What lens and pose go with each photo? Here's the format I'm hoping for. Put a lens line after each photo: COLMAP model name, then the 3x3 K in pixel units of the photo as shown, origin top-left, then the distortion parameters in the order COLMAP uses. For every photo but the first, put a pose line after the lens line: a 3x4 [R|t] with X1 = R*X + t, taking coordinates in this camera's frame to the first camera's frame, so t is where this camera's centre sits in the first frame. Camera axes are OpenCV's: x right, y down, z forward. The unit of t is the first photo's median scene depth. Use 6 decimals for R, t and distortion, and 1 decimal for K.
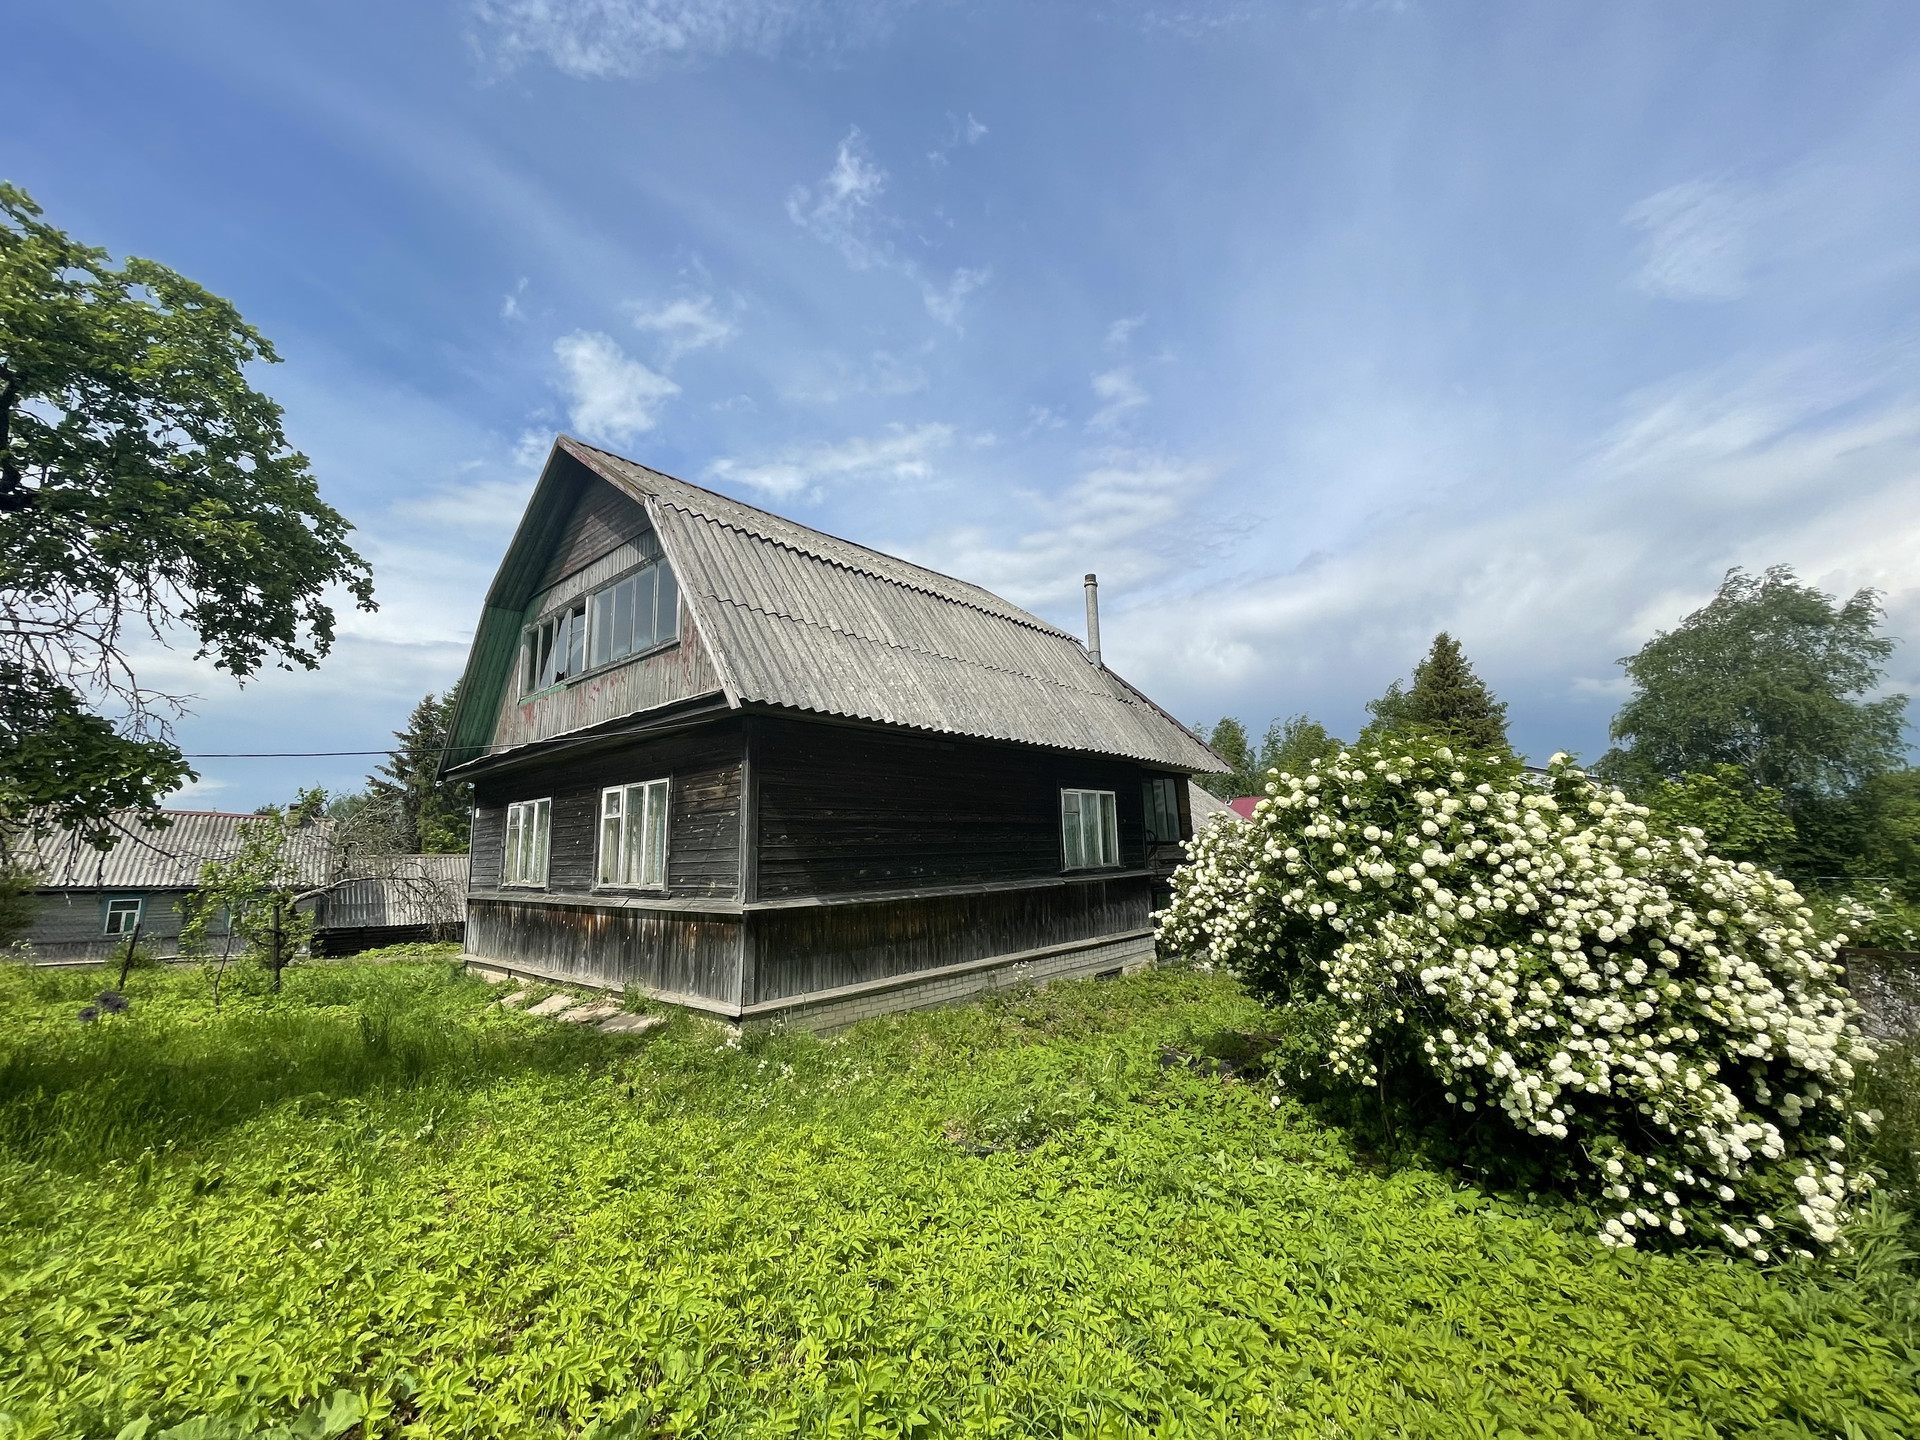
lens RADIAL K [[773.8, 0, 958.0], [0, 773.8, 713.6], [0, 0, 1]] dist [-0.004785, -0.000181]
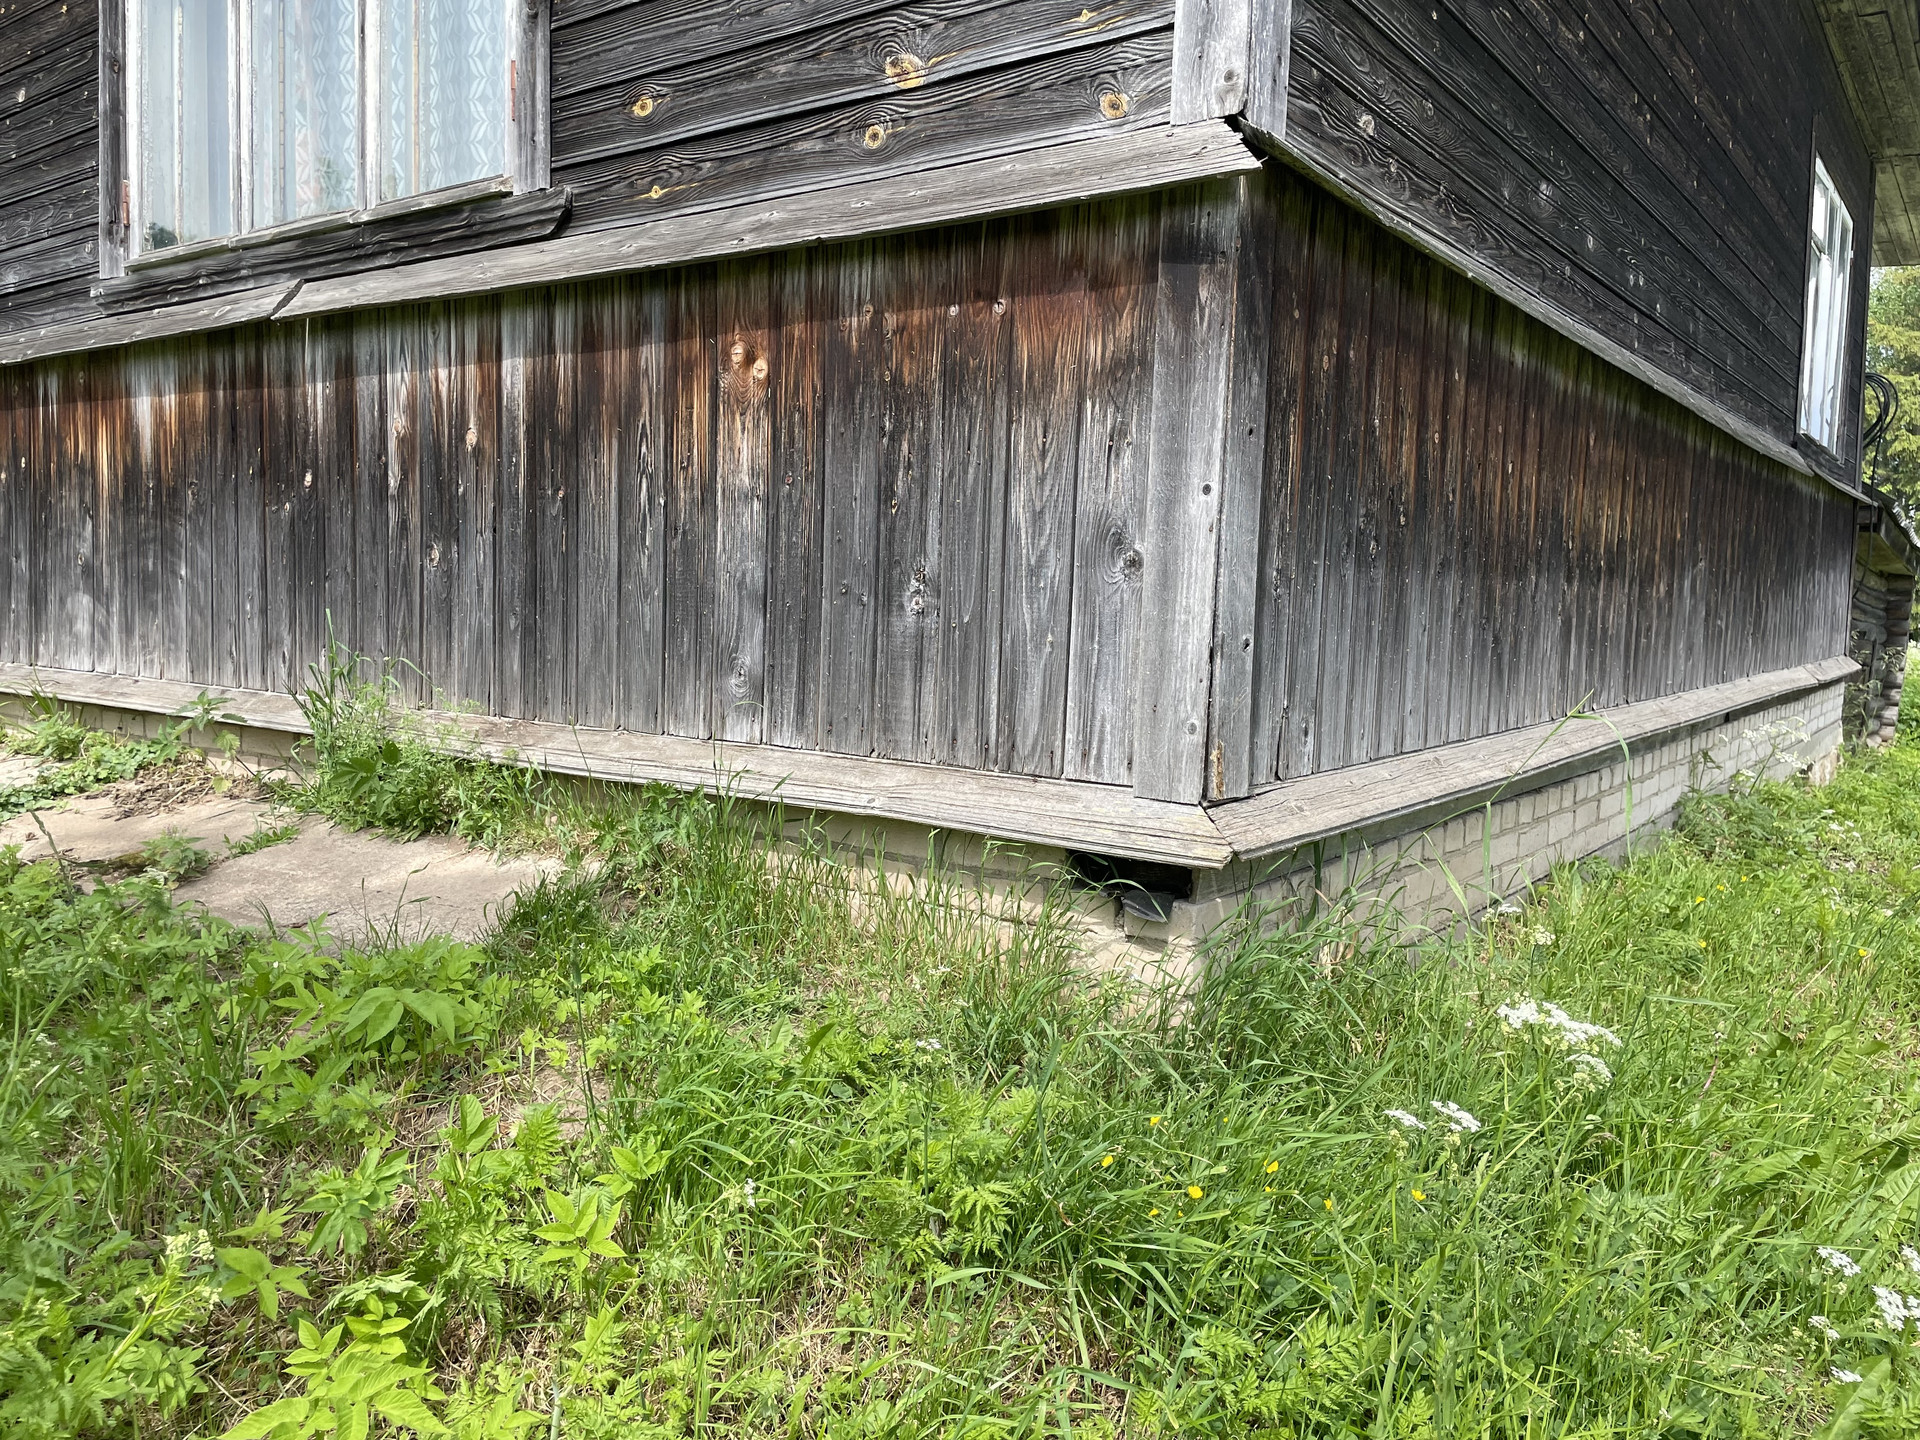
lens RADIAL K [[1463.0, 0, 960.0], [0, 1463.0, 720.0], [0, 0, 1]] dist [0.001559, -0.000021]
pose [[0.994451, 0.048157, 0.093535, -0.310457], [-0.070313, 0.965580, 0.250423, 0.259799], [-0.078256, -0.255610, 0.963608, 0.645101]]
